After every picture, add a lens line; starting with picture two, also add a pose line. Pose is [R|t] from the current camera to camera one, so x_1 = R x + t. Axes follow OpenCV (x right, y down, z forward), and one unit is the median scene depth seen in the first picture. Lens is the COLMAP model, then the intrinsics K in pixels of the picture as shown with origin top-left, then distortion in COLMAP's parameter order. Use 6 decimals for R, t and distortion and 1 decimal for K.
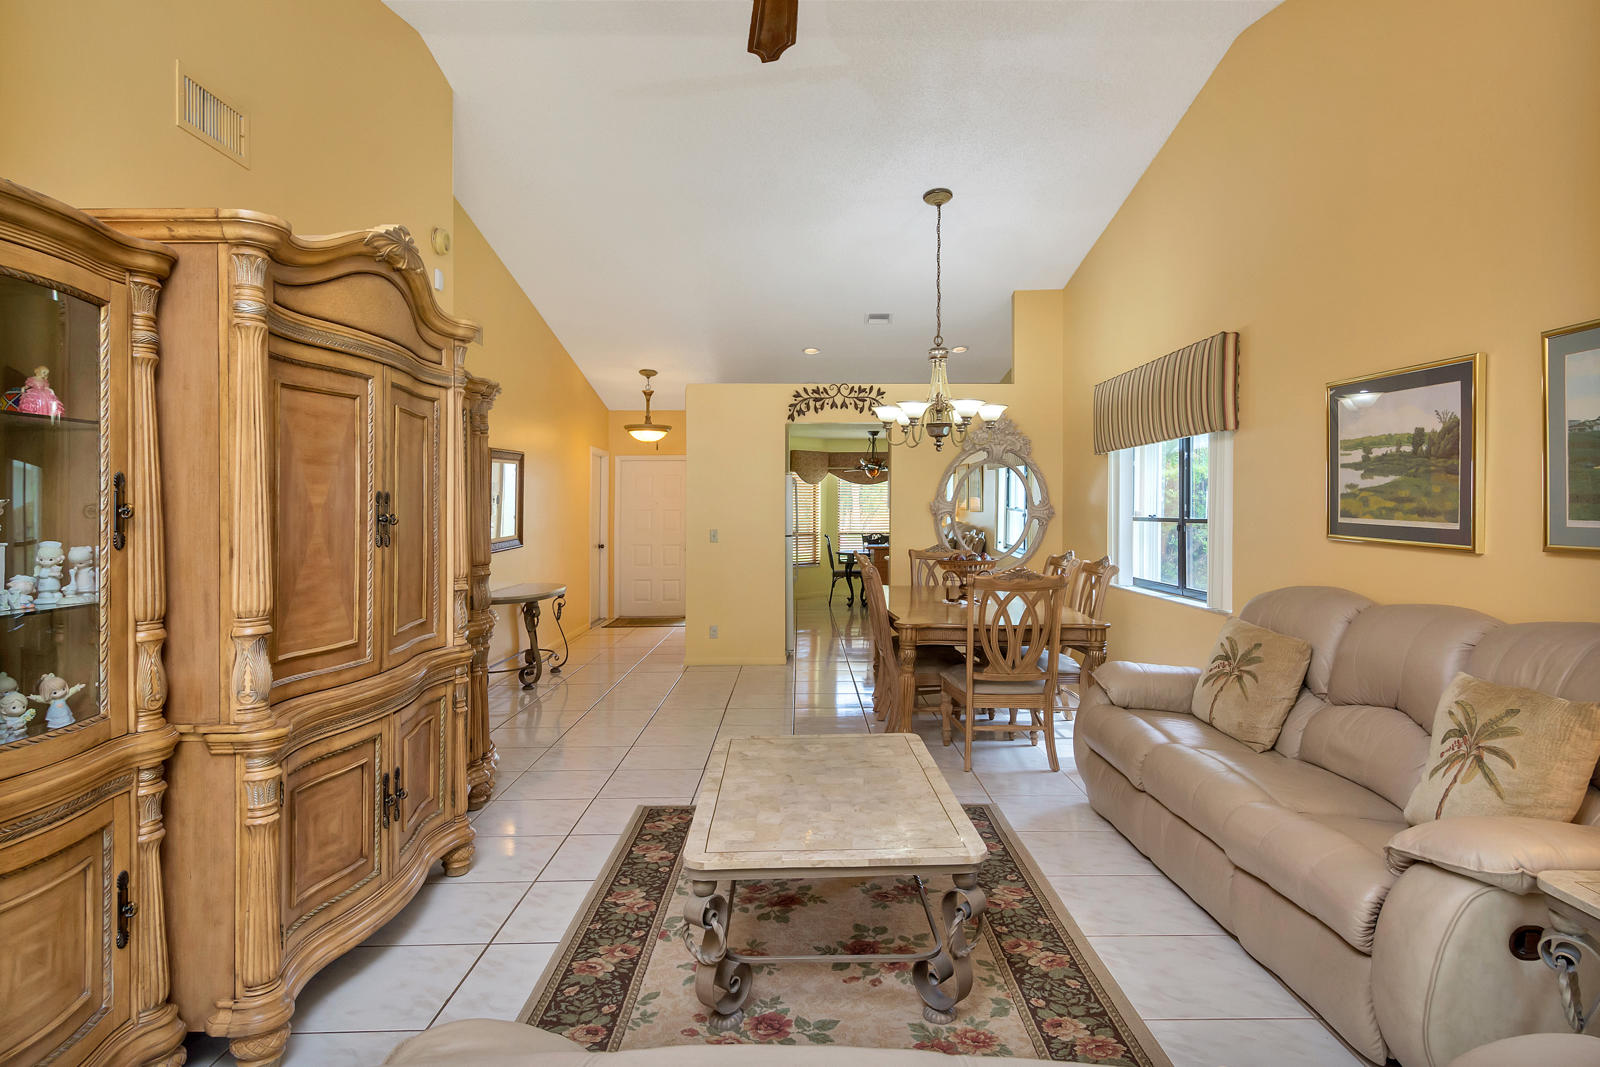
lens RADIAL K [[860.7, 0, 813.1], [0, 860.7, 494.4], [0, 0, 1]] dist [0.024792, -0.019813]
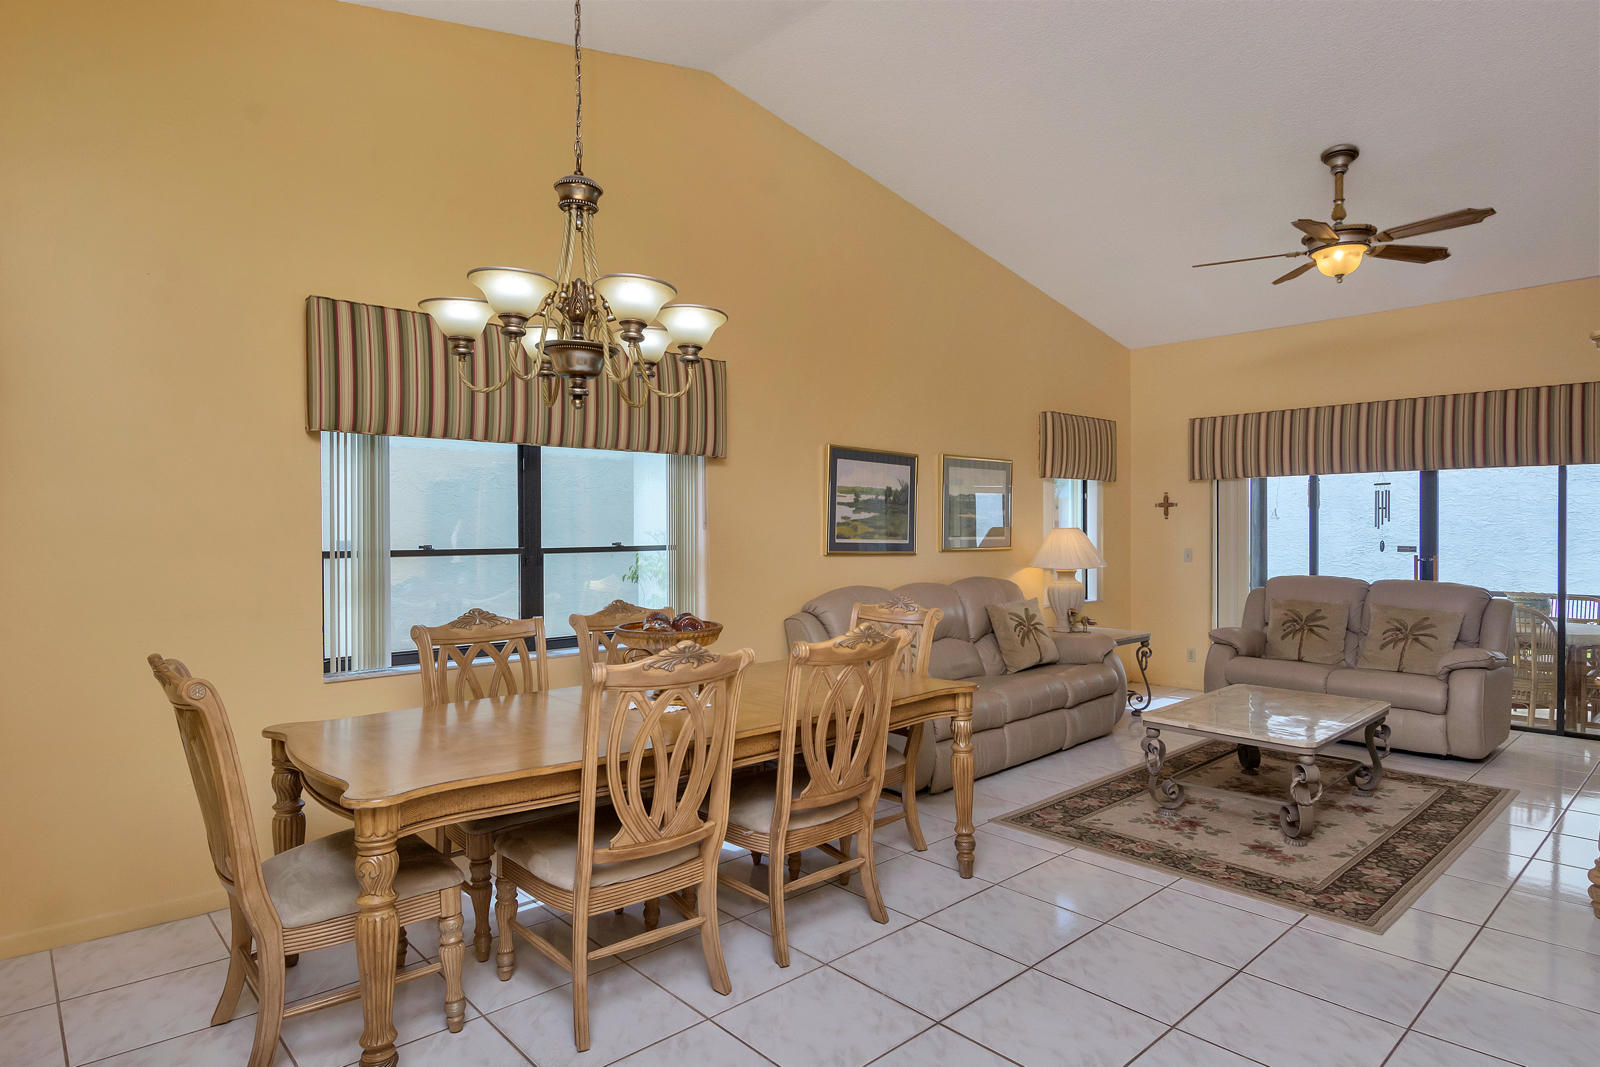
lens RADIAL K [[884.1, 0, 793.8], [0, 884.1, 540.3], [0, 0, 1]] dist [0.000571, -0.015434]
pose [[-0.647097, -0.009588, 0.762348, -0.539463], [-0.013820, 0.999904, 0.000845, 0.032624], [-0.762283, -0.009989, -0.647167, 2.273048]]
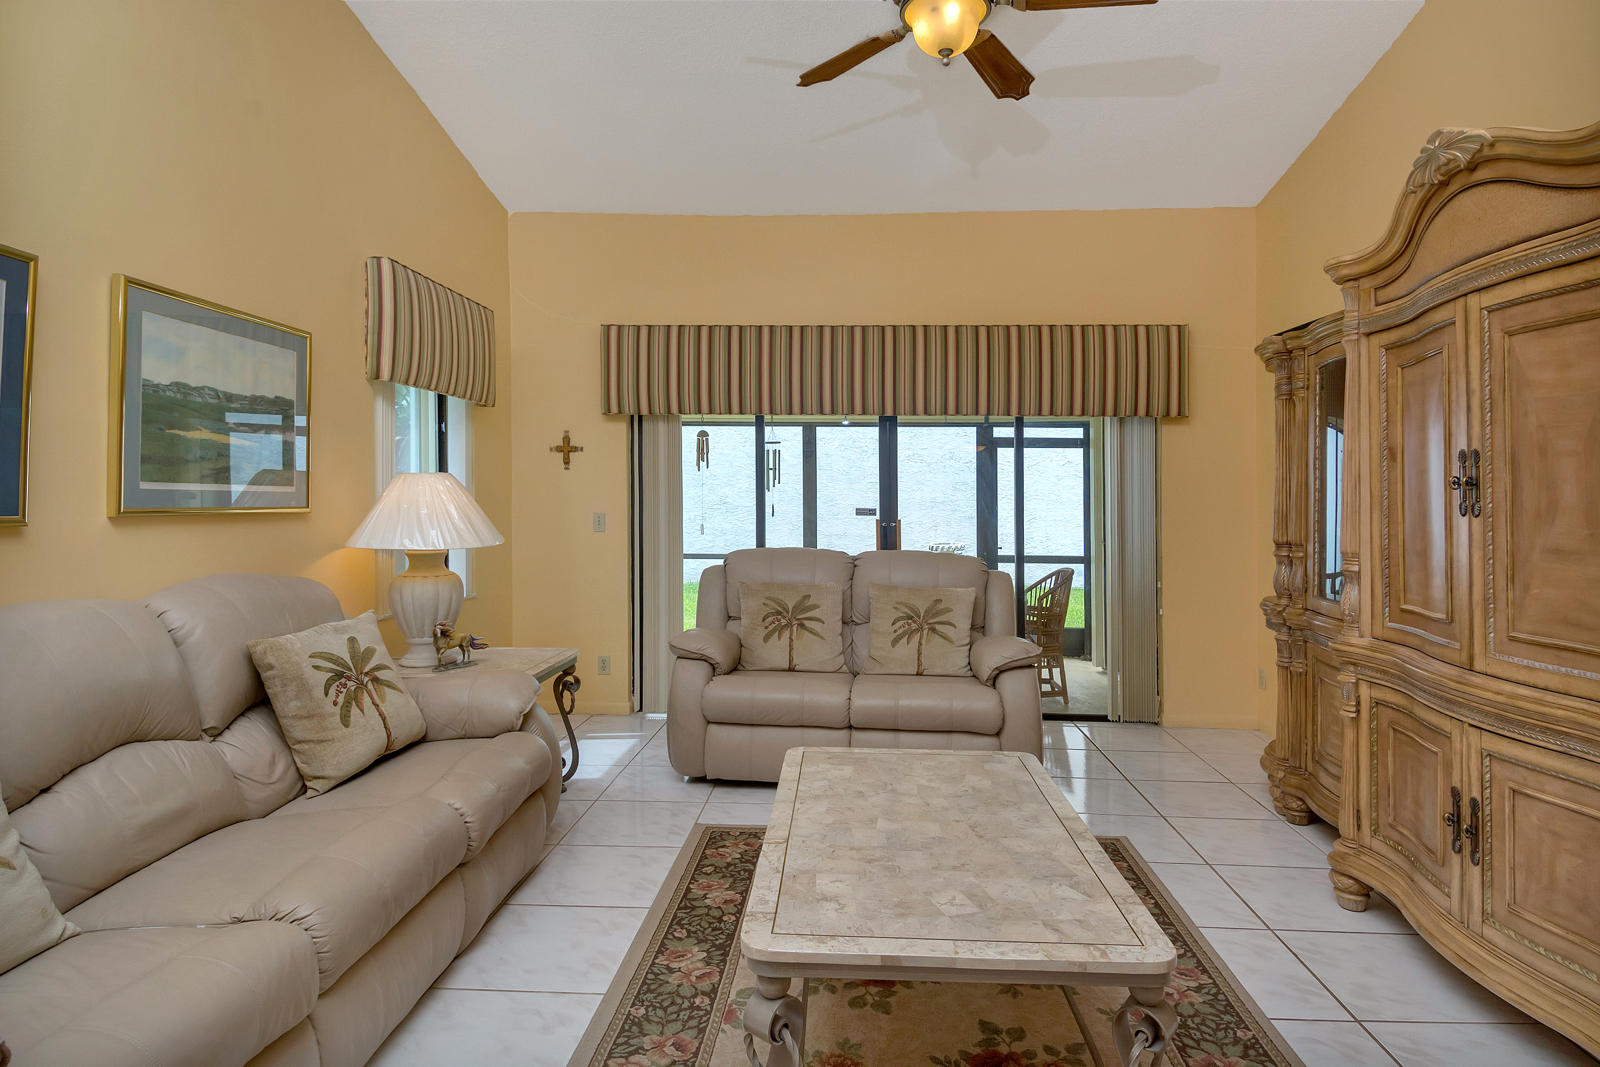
lens RADIAL K [[860.7, 0, 797.3], [0, 860.7, 506.4], [0, 0, 1]] dist [0.024792, -0.019813]
pose [[-0.996715, -0.003136, 0.080925, 0.056668], [-0.004542, 0.999842, -0.017203, 0.055185], [-0.080858, -0.017514, -0.996572, 1.506588]]
